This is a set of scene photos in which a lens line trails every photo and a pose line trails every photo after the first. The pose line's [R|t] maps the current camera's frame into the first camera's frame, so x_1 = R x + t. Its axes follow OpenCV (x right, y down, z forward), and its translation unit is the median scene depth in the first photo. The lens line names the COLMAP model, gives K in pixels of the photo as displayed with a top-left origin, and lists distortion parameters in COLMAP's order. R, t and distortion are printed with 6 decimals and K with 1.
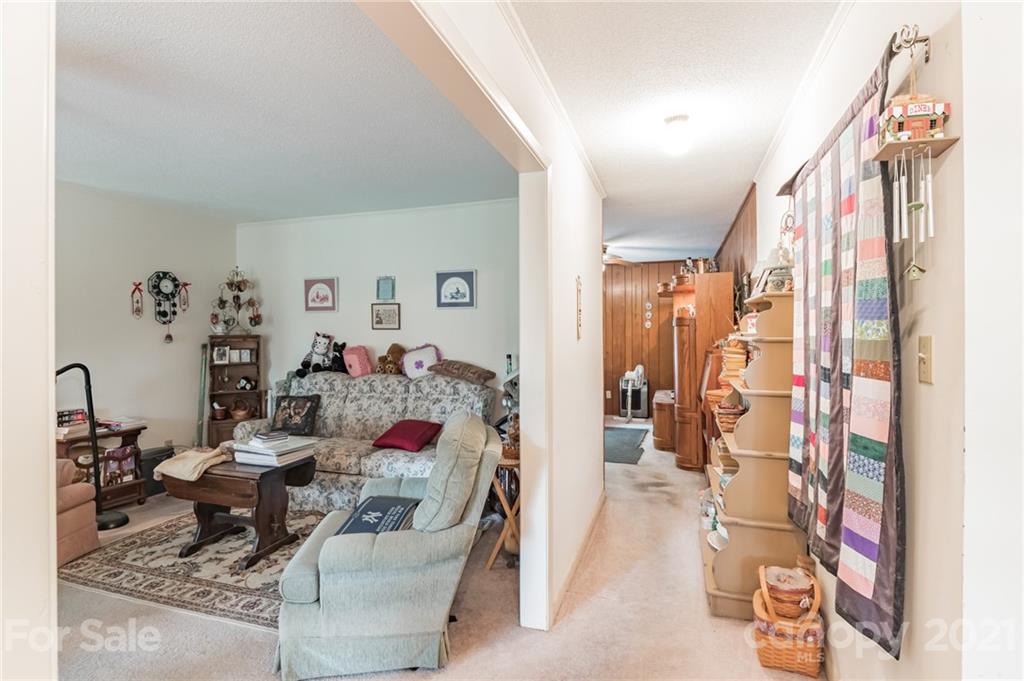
lens RADIAL K [[495.5, 0, 498.3], [0, 495.5, 334.7], [0, 0, 1]] dist [-0.001640, -0.012276]
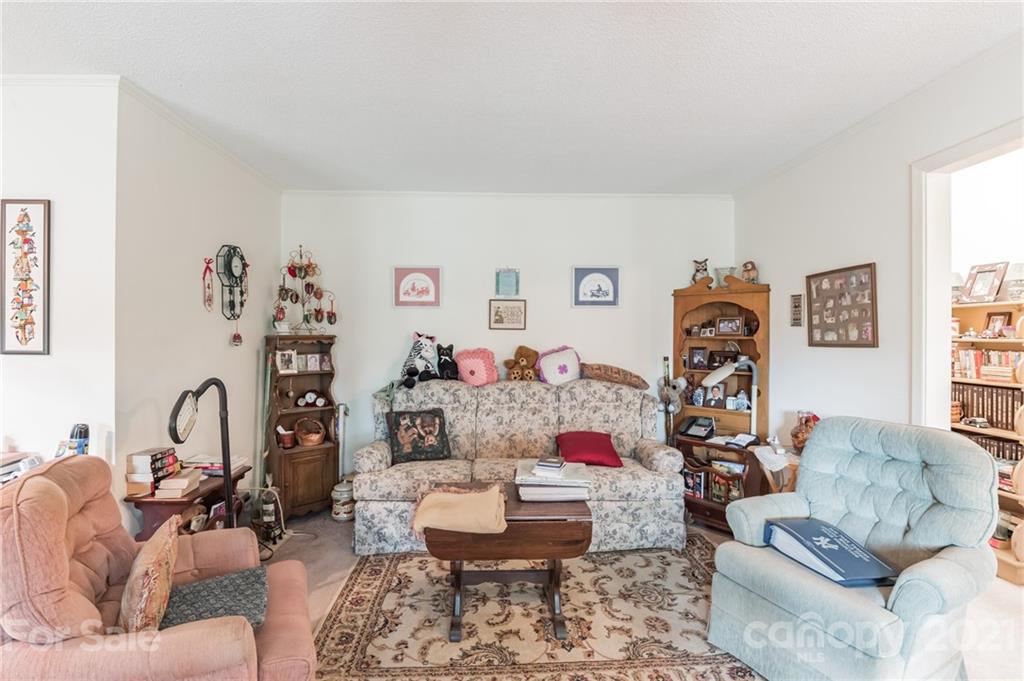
lens RADIAL K [[495.5, 0, 498.3], [0, 495.5, 334.7], [0, 0, 1]] dist [-0.001640, -0.012276]
pose [[0.936002, 0.004420, 0.351966, -0.575412], [-0.002924, 0.999984, -0.004782, 0.002808], [-0.351982, 0.003446, 0.936001, 0.201380]]
